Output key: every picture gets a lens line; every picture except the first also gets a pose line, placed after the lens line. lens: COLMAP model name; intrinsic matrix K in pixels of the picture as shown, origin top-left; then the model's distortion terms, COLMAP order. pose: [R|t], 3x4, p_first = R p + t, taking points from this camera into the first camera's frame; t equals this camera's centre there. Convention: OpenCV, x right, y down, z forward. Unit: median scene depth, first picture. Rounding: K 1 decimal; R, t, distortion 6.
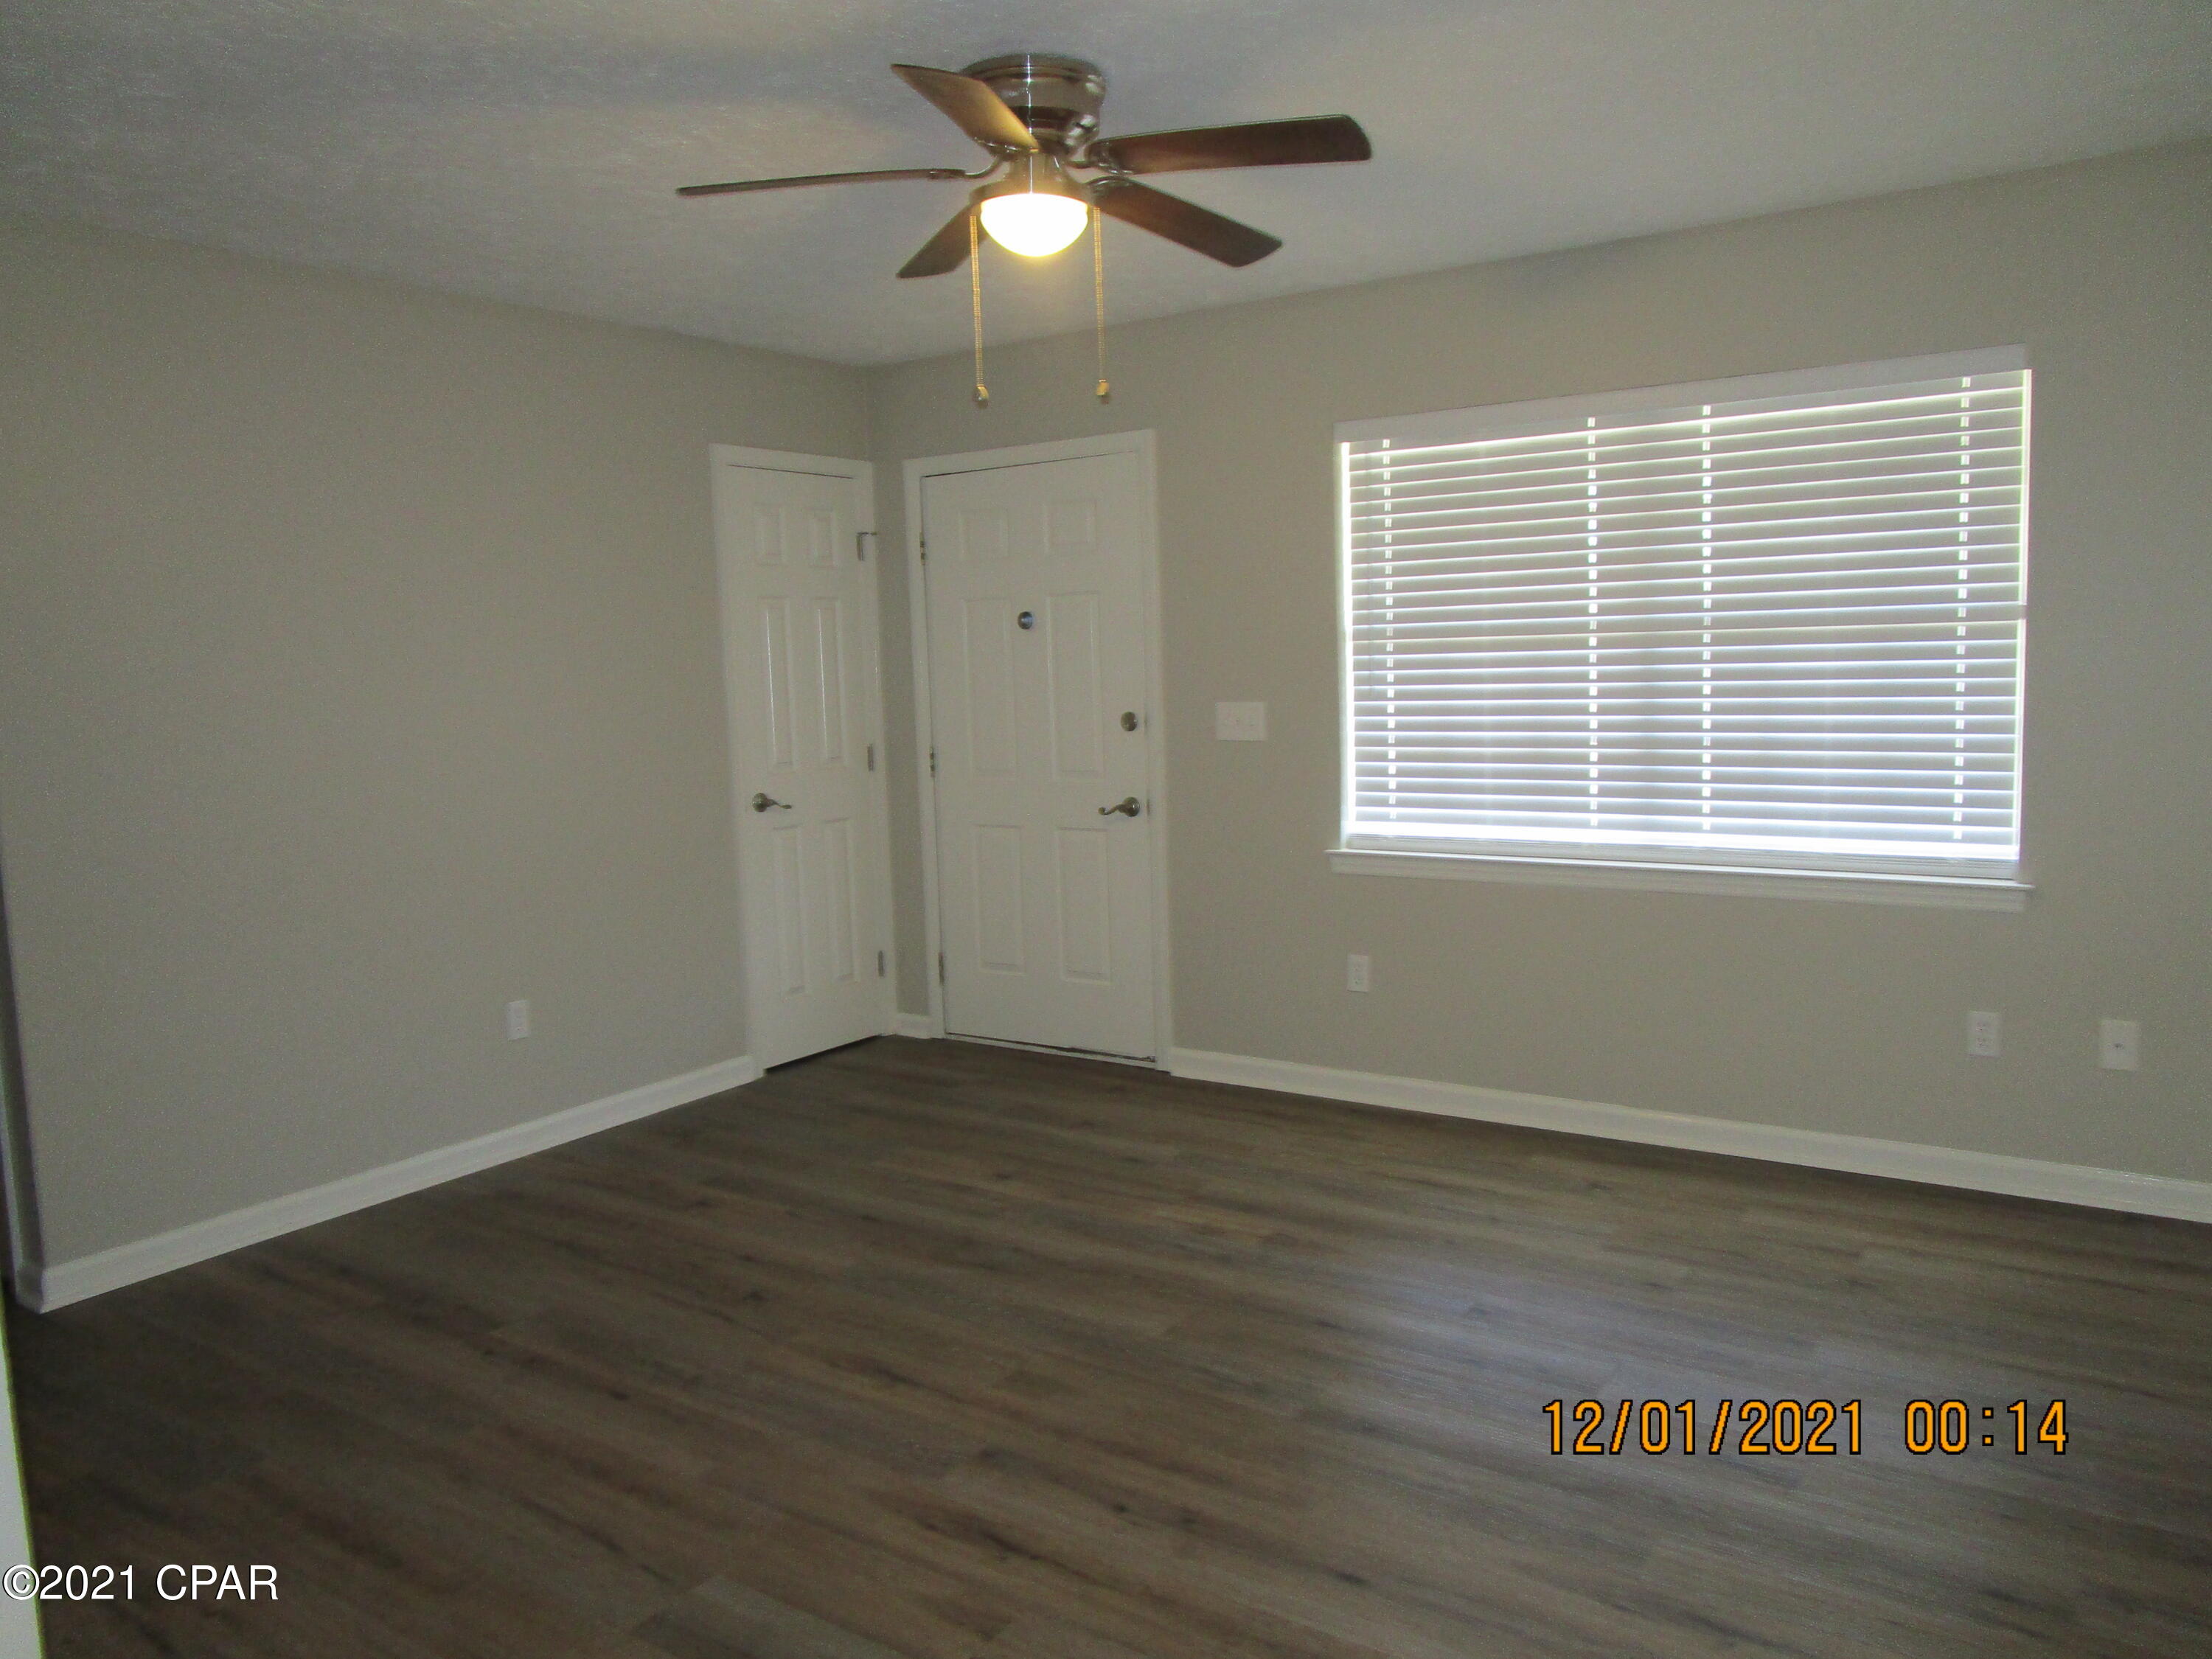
lens RADIAL K [[1571.7, 0, 1100.0], [0, 1571.7, 816.8], [0, 0, 1]] dist [-0.024113, 0.008001]
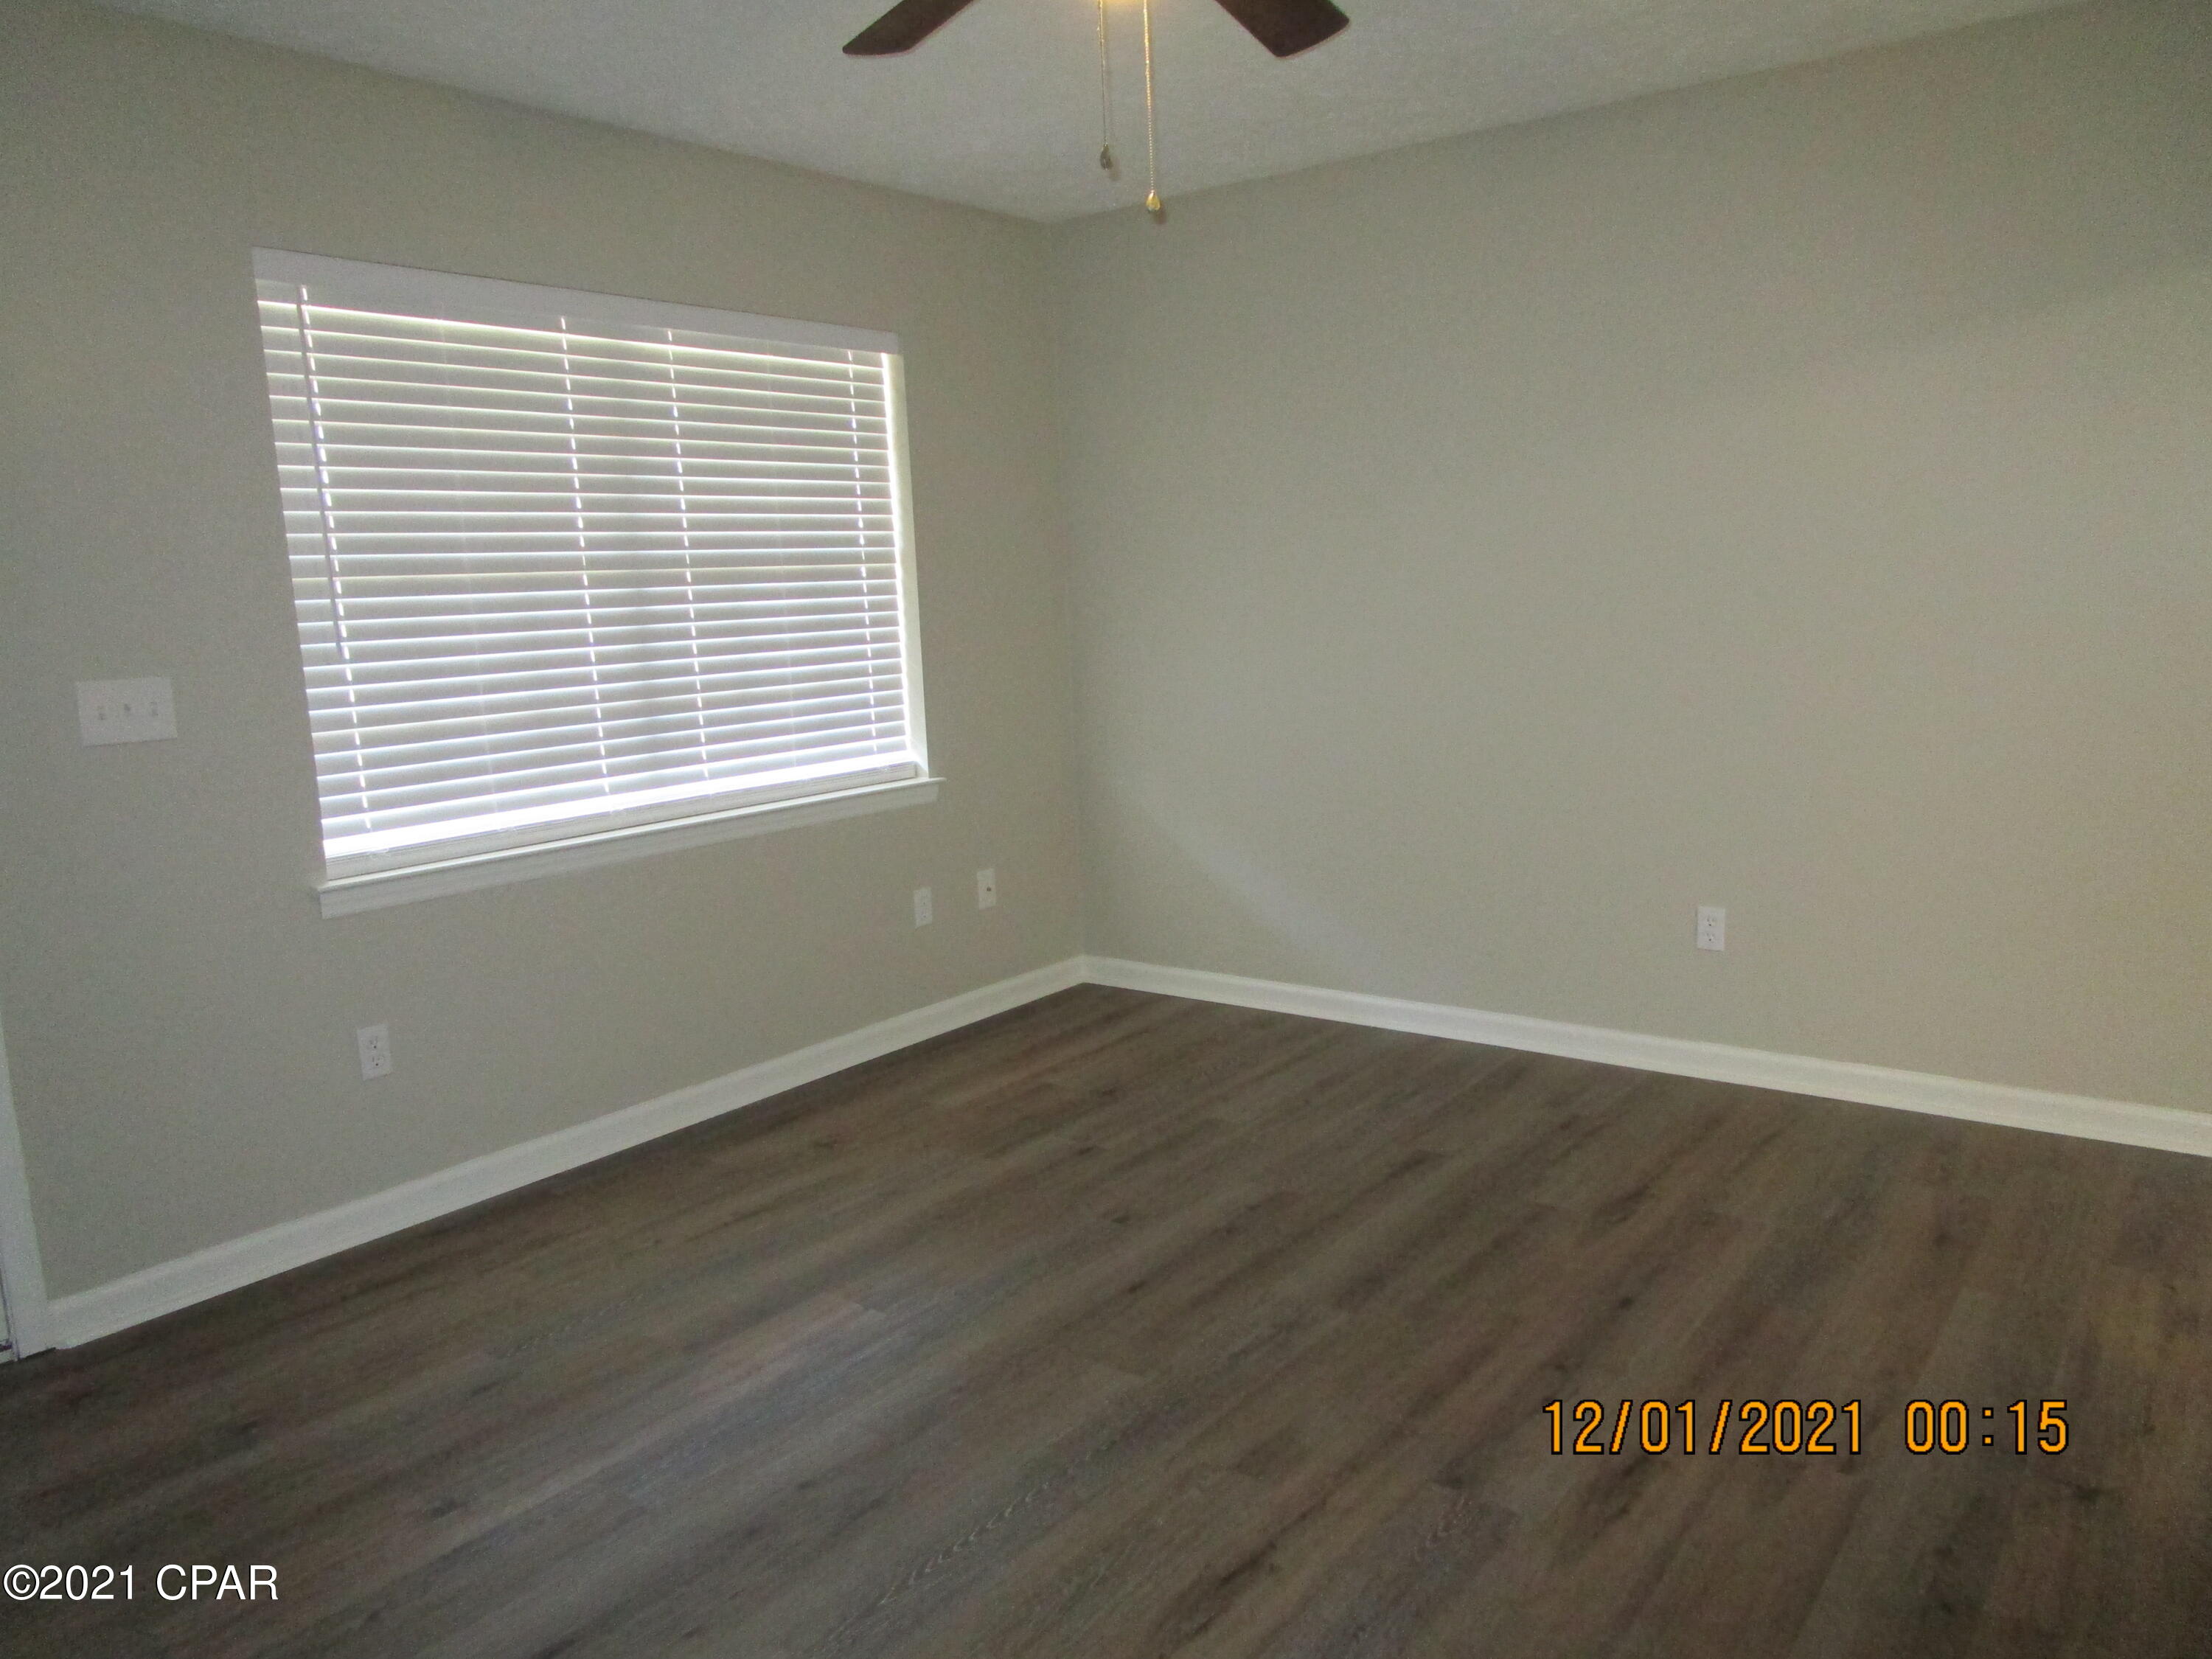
lens RADIAL K [[1571.7, 0, 1098.5], [0, 1571.7, 835.9], [0, 0, 1]] dist [-0.024113, 0.008001]
pose [[0.058331, -0.134604, 0.989181, -0.619926], [0.134920, 0.982840, 0.125785, -0.049590], [-0.989138, 0.126123, 0.075491, 0.766350]]
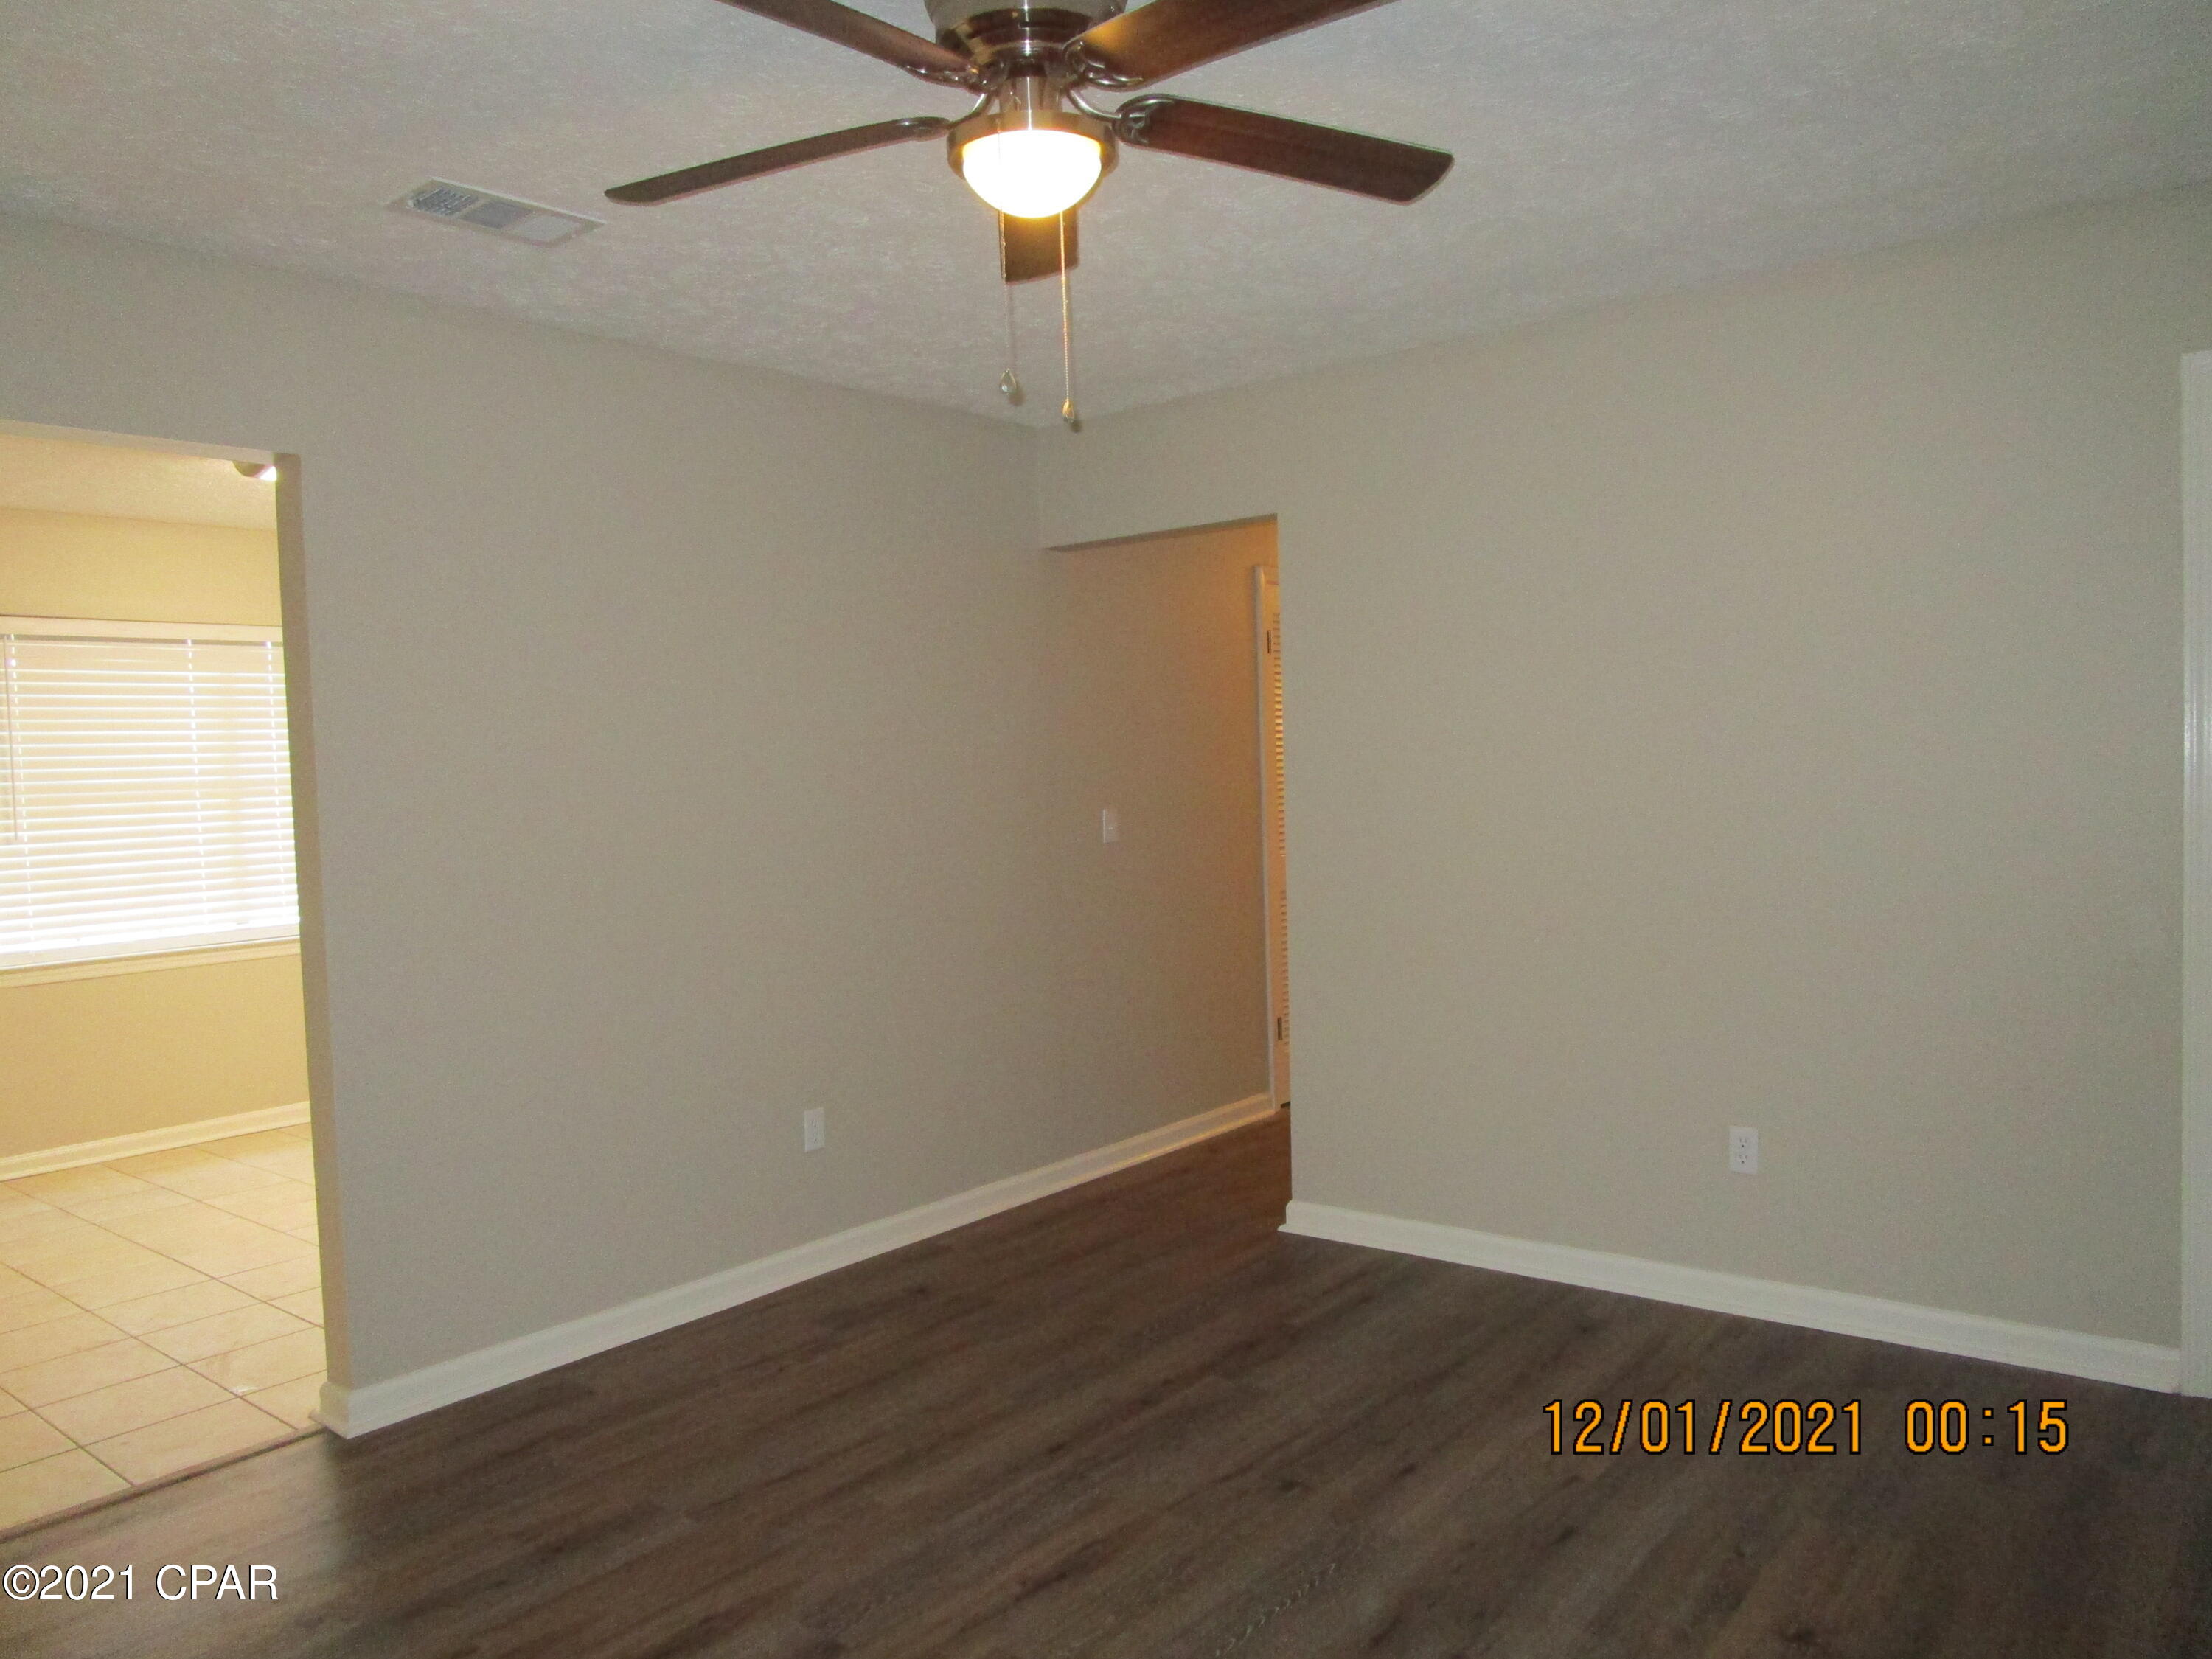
lens RADIAL K [[1571.7, 0, 1112.9], [0, 1571.7, 827.3], [0, 0, 1]] dist [-0.024113, 0.008001]
pose [[-0.077642, 0.078566, -0.993881, 0.545256], [-0.063887, 0.994449, 0.083602, -0.104373], [0.994932, 0.069987, -0.072191, 0.844833]]
